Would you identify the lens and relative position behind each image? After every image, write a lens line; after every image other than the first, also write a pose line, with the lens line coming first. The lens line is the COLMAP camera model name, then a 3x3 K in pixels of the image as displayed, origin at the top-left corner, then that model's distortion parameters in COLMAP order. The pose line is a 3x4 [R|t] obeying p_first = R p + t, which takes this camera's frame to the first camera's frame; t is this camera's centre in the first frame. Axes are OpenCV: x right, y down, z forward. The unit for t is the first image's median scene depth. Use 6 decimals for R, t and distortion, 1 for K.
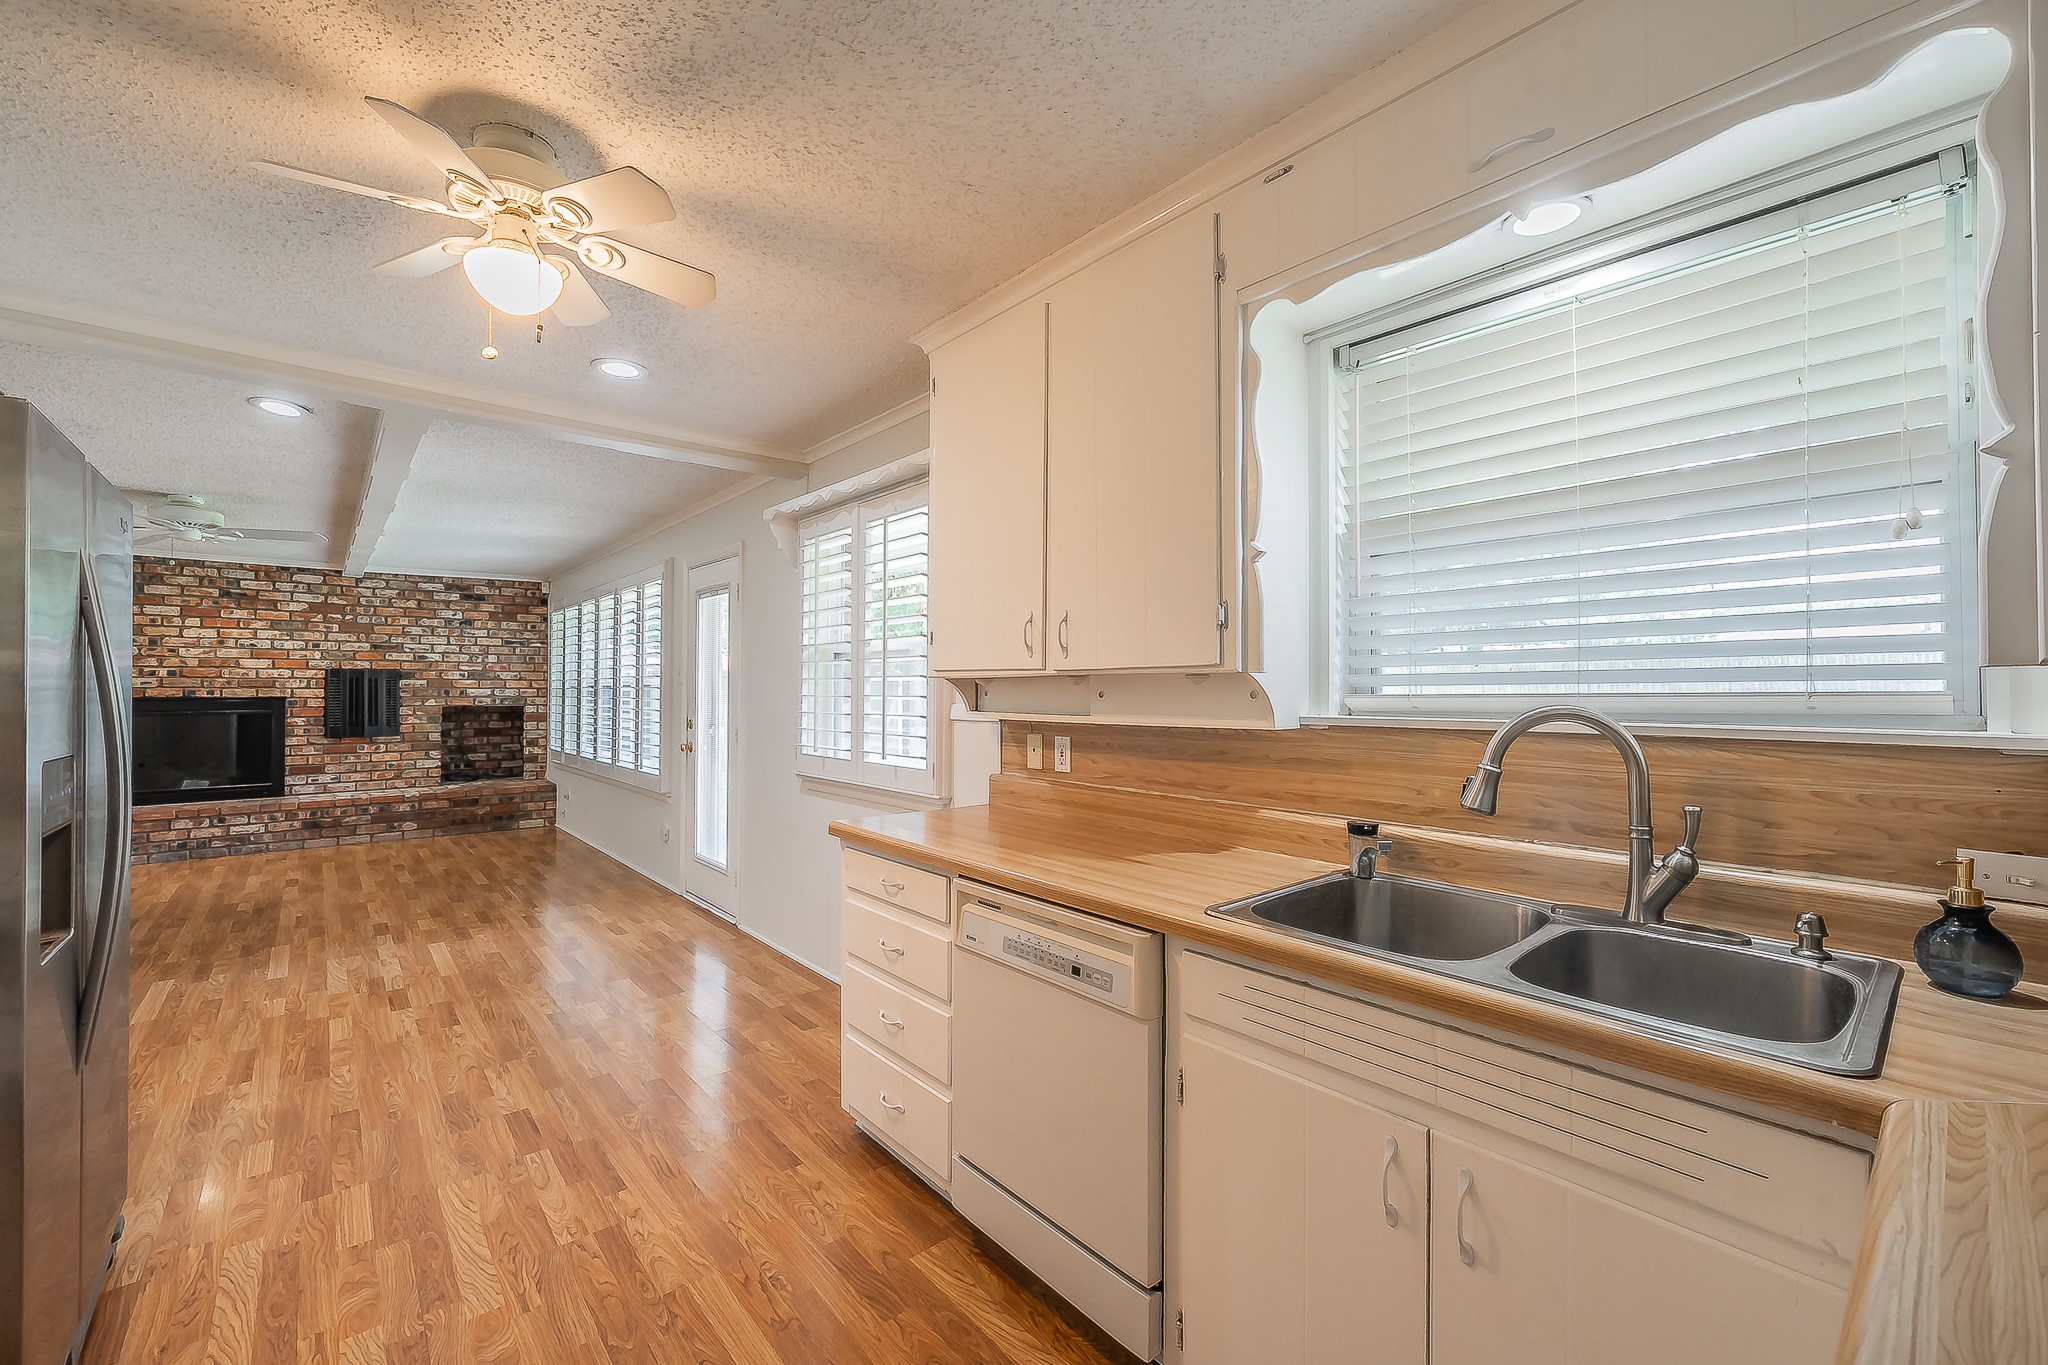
lens RADIAL K [[814.4, 0, 1022.4], [0, 814.4, 676.8], [0, 0, 1]] dist [-0.010250, 0.000551]
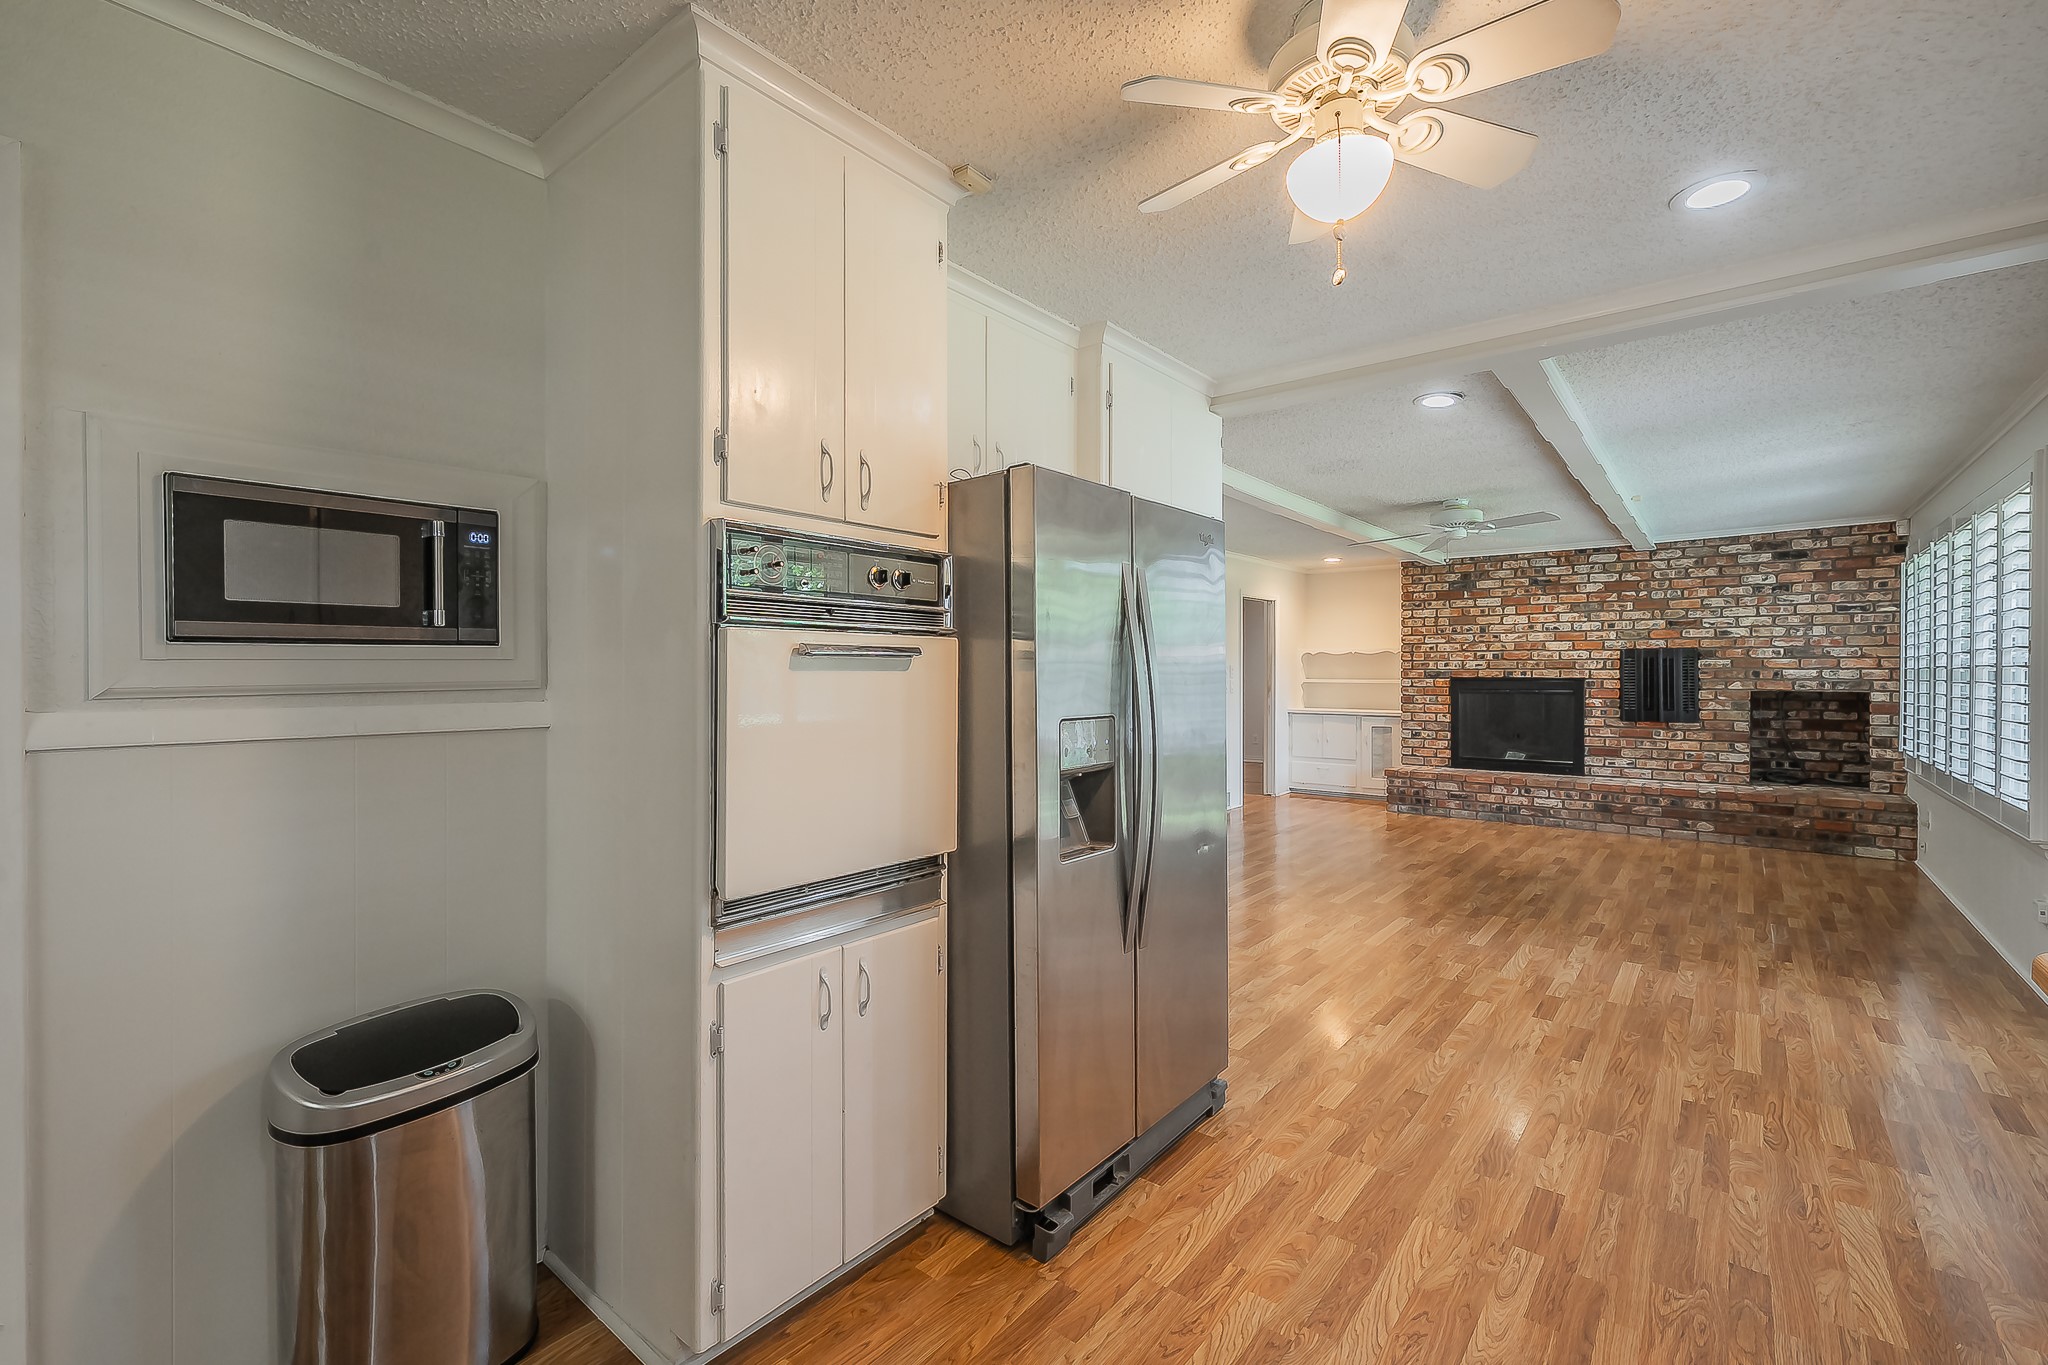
lens RADIAL K [[880.4, 0, 1029.3], [0, 880.4, 673.2], [0, 0, 1]] dist [0.001937, 0.000381]
pose [[0.173452, 0.001461, -0.984841, 0.057486], [0.015332, 0.999874, 0.004184, 0.003936], [0.984723, -0.015825, 0.173408, 0.134253]]
